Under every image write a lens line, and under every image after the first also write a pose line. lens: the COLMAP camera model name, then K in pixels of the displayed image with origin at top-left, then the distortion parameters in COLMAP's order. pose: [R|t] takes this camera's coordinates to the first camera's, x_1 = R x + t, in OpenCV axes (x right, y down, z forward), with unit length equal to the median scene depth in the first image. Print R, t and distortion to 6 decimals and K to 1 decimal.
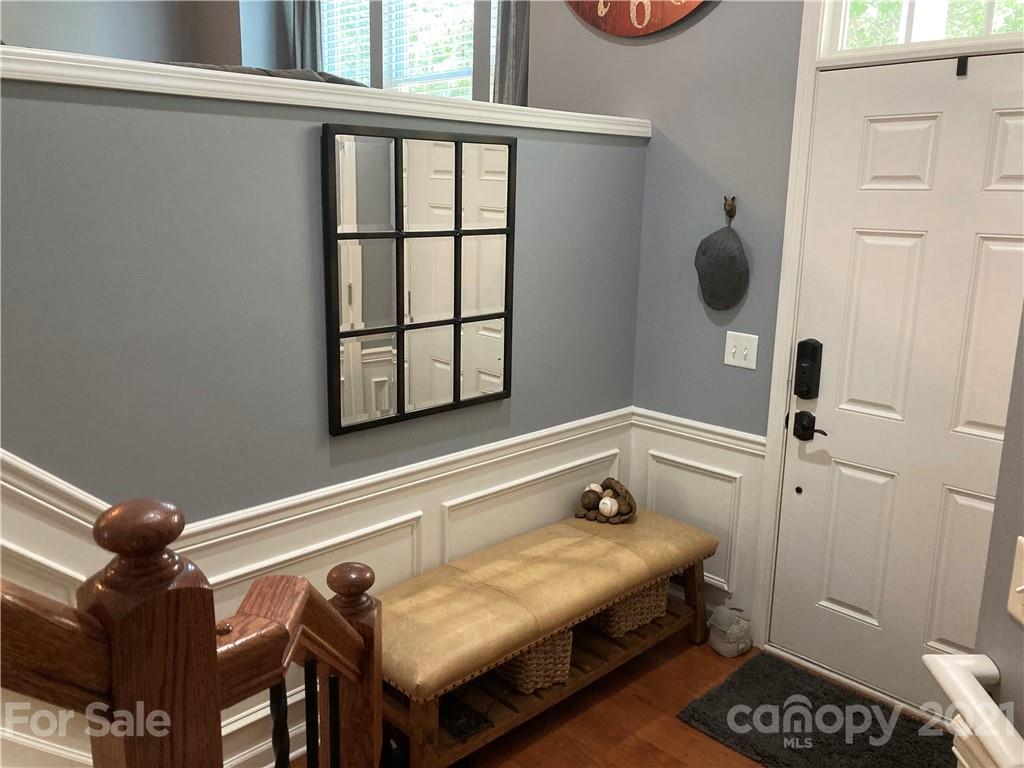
lens RADIAL K [[836.1, 0, 513.6], [0, 836.1, 379.2], [0, 0, 1]] dist [0.013629, 0.008350]
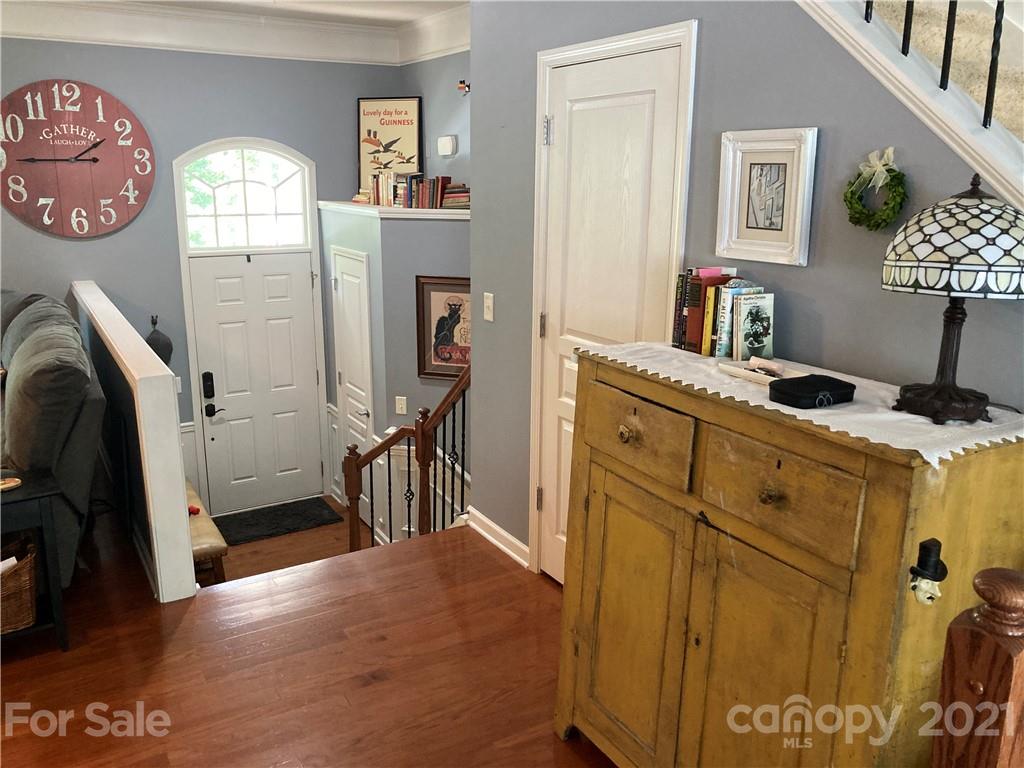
lens RADIAL K [[836.1, 0, 511.1], [0, 836.1, 385.2], [0, 0, 1]] dist [0.013629, 0.008350]
pose [[0.238911, -0.255716, 0.936766, -1.534105], [0.214837, 0.954716, 0.205824, -0.294686], [-0.946978, 0.152078, 0.283029, -0.394104]]
